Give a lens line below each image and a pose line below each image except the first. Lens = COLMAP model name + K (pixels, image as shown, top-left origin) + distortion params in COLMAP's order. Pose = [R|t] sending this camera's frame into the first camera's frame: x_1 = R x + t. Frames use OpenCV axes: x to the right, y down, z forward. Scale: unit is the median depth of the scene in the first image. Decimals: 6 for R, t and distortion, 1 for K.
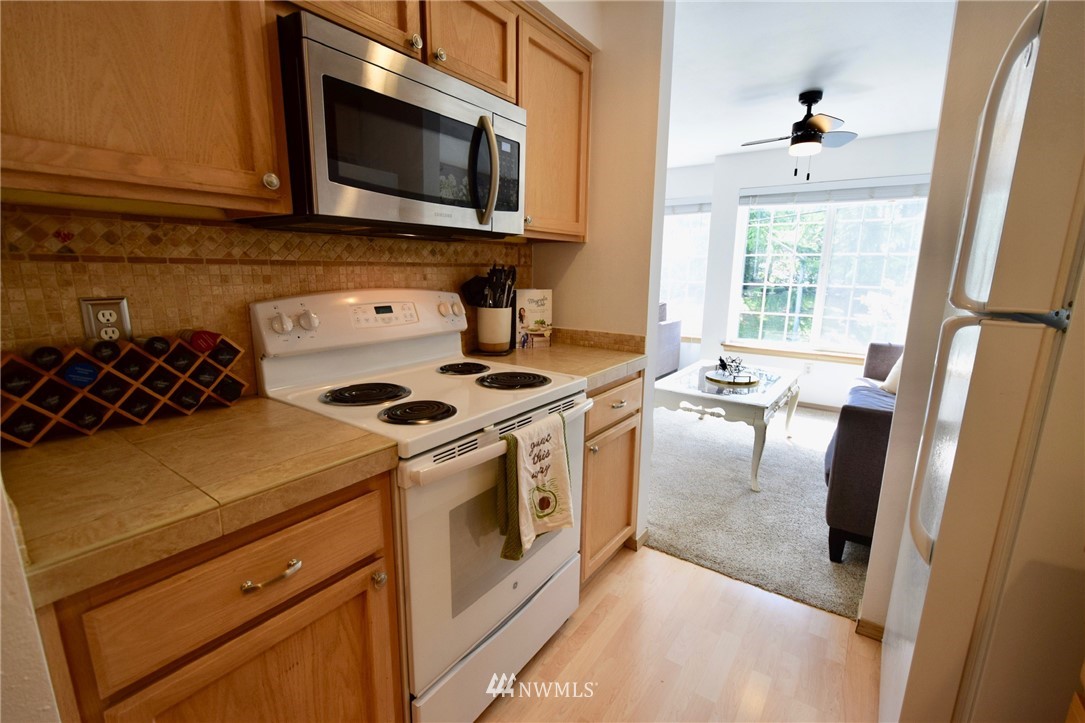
lens RADIAL K [[471.5, 0, 550.4], [0, 471.5, 361.3], [0, 0, 1]] dist [0.000269, -0.007553]
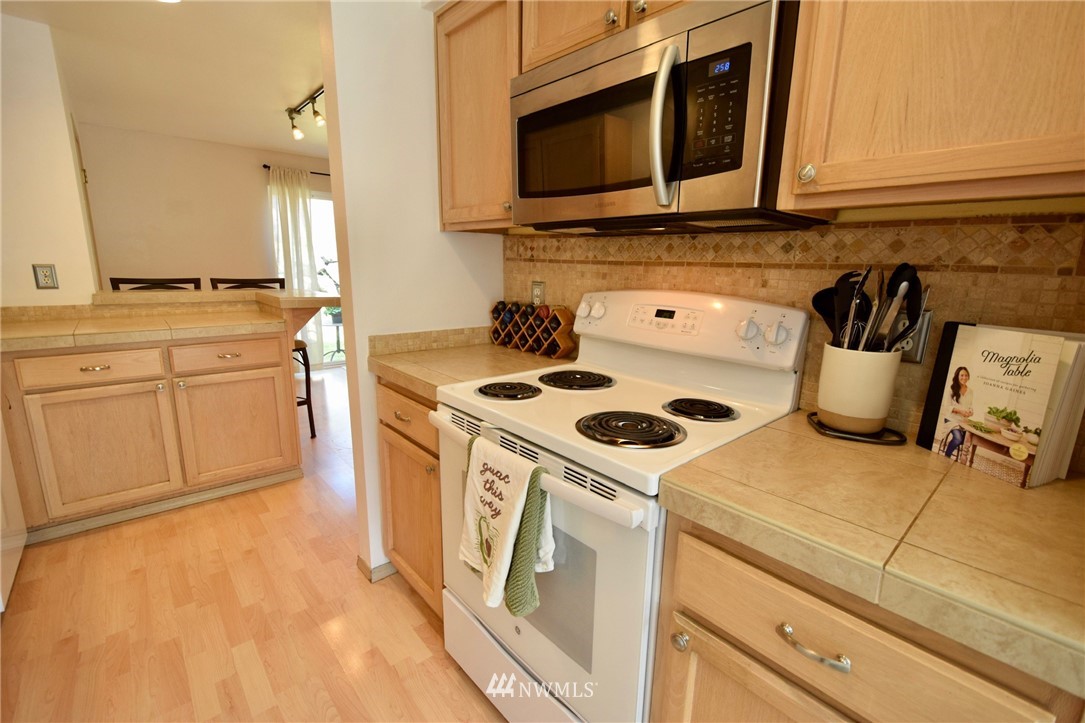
lens RADIAL K [[471.5, 0, 550.4], [0, 471.5, 361.3], [0, 0, 1]] dist [0.000269, -0.007553]
pose [[-0.221164, 0.179837, -0.958512, 0.594796], [-0.216719, 0.949212, 0.228097, -0.185679], [0.950852, 0.258175, -0.170957, 0.987158]]
